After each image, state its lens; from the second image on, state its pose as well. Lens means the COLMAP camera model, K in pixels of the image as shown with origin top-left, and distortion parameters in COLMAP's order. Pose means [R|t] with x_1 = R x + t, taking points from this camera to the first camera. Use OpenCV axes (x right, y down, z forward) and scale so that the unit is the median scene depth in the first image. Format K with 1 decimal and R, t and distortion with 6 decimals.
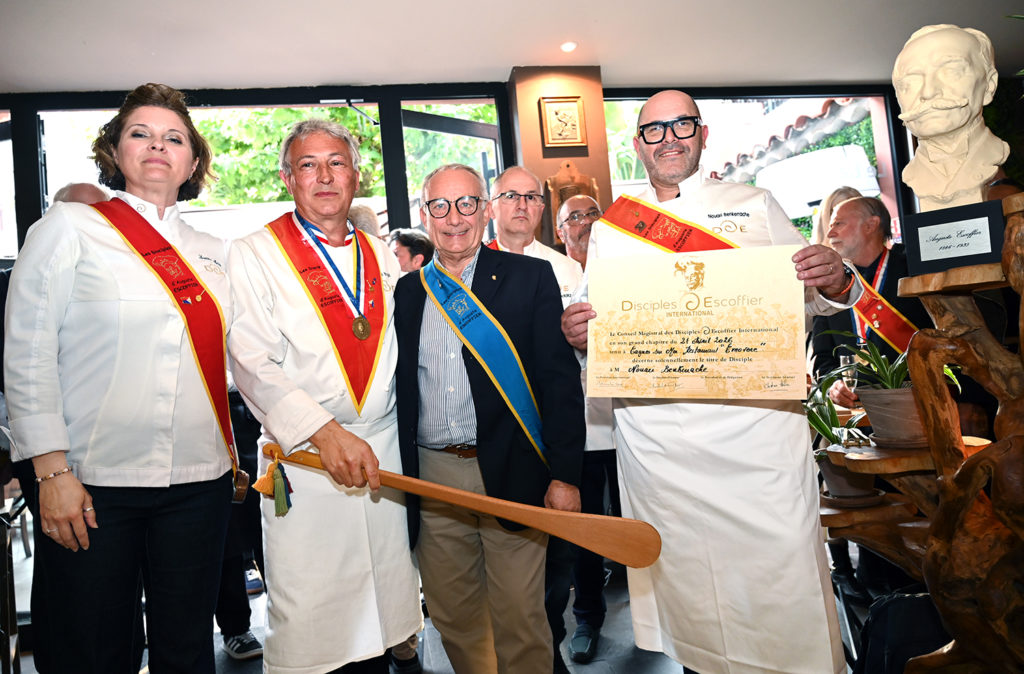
lens RADIAL K [[666.7, 0, 506.3], [0, 666.7, 338.1], [0, 0, 1]] dist [0.000373, -0.001354]
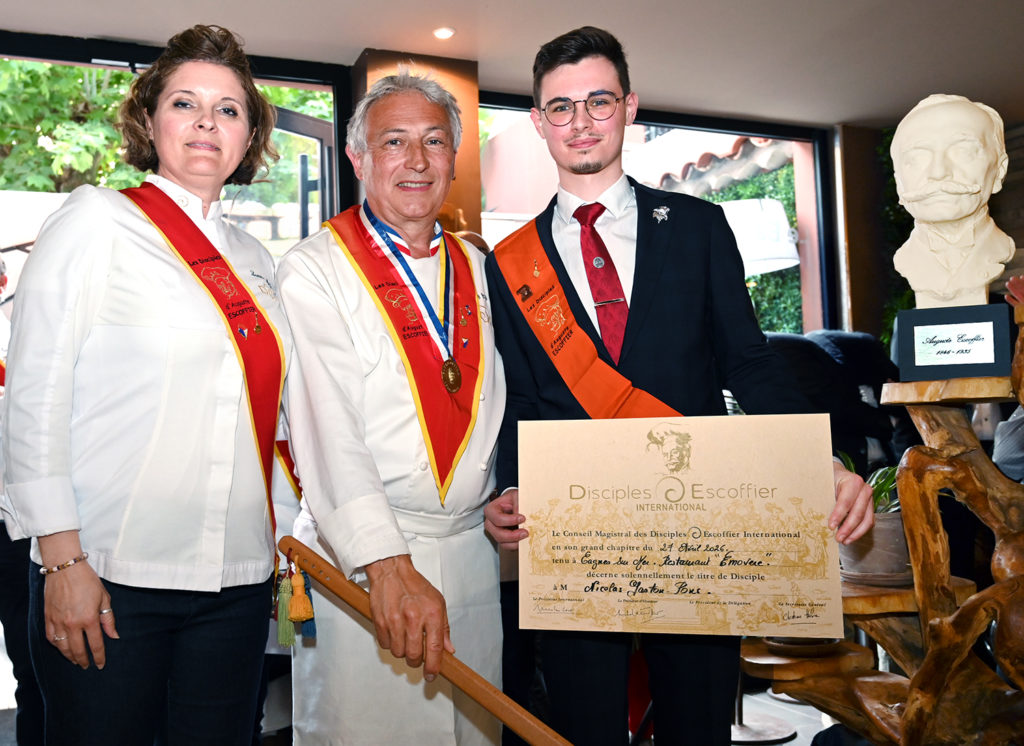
lens RADIAL K [[949.7, 0, 397.7], [0, 949.7, 387.8], [0, 0, 1]] dist [0.005405, -0.007897]
pose [[0.984795, 0.076795, 0.155825, -0.215105], [-0.072592, 0.996832, -0.032494, 0.000574], [-0.157827, 0.020688, 0.987250, -0.094468]]
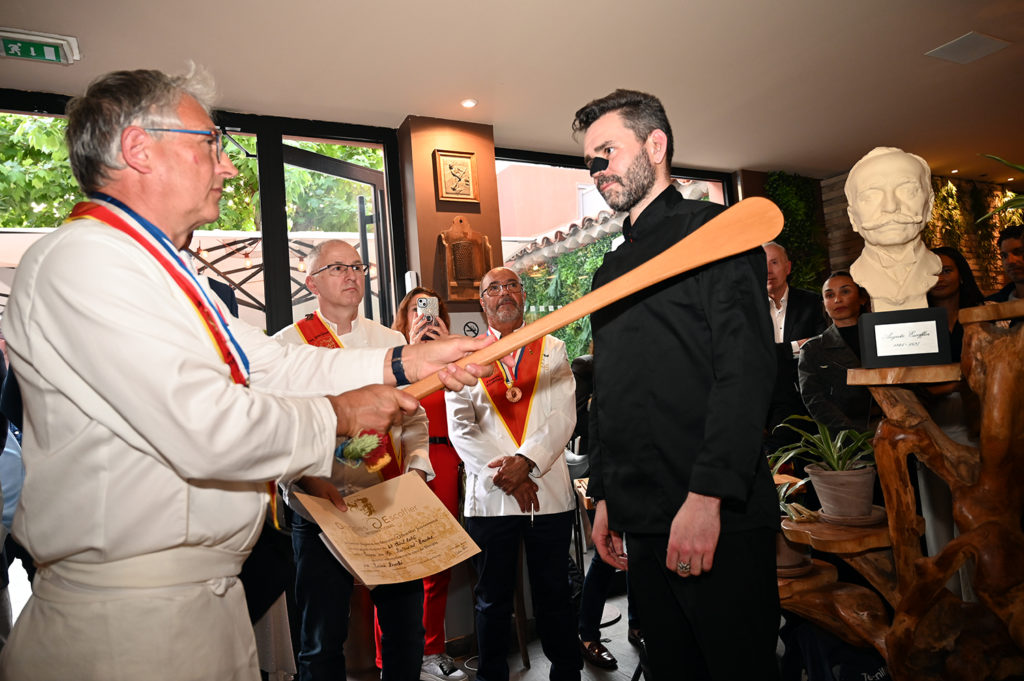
lens RADIAL K [[659.1, 0, 509.6], [0, 659.1, 347.2], [0, 0, 1]] dist [-0.003097, -0.000024]
pose [[0.956980, 0.032851, 0.288289, -0.273517], [-0.019793, 0.998647, -0.048094, -0.064847], [-0.289479, 0.040319, 0.956335, 0.132058]]
